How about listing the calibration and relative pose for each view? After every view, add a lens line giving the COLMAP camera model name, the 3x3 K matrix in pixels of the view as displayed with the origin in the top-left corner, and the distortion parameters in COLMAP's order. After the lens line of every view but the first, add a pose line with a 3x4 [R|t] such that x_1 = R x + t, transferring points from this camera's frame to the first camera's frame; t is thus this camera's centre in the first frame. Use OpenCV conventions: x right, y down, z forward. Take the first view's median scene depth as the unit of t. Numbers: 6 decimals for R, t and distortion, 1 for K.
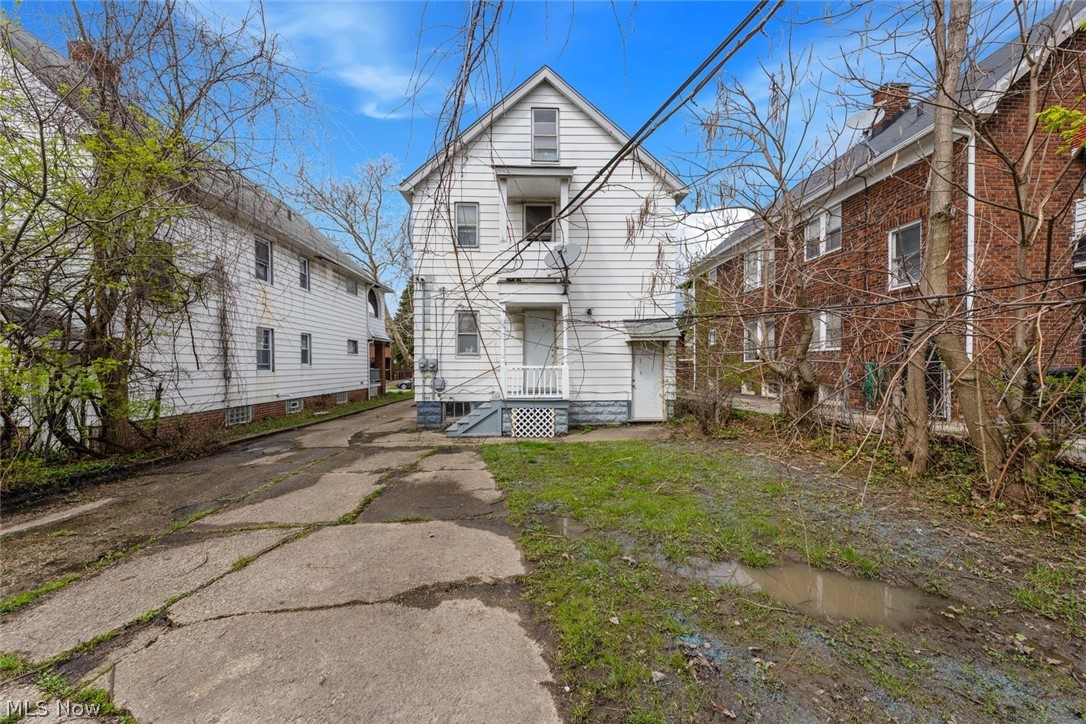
lens RADIAL K [[367.2, 0, 543.5], [0, 367.2, 368.2], [0, 0, 1]] dist [-0.002074, 0.000059]
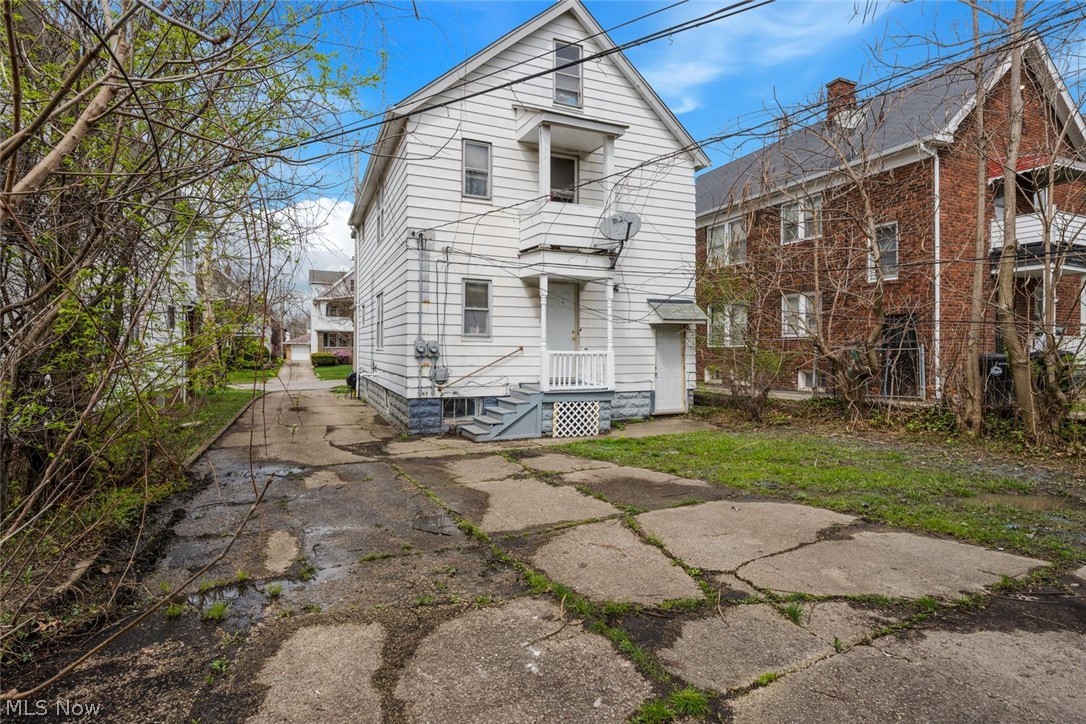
lens RADIAL K [[529.1, 0, 541.1], [0, 529.1, 342.0], [0, 0, 1]] dist [0.001411, 0.000614]
pose [[0.930859, 0.010272, 0.365235, -0.494560], [-0.002479, 0.999759, -0.021799, -0.000675], [-0.365371, 0.019386, 0.930660, -0.087300]]
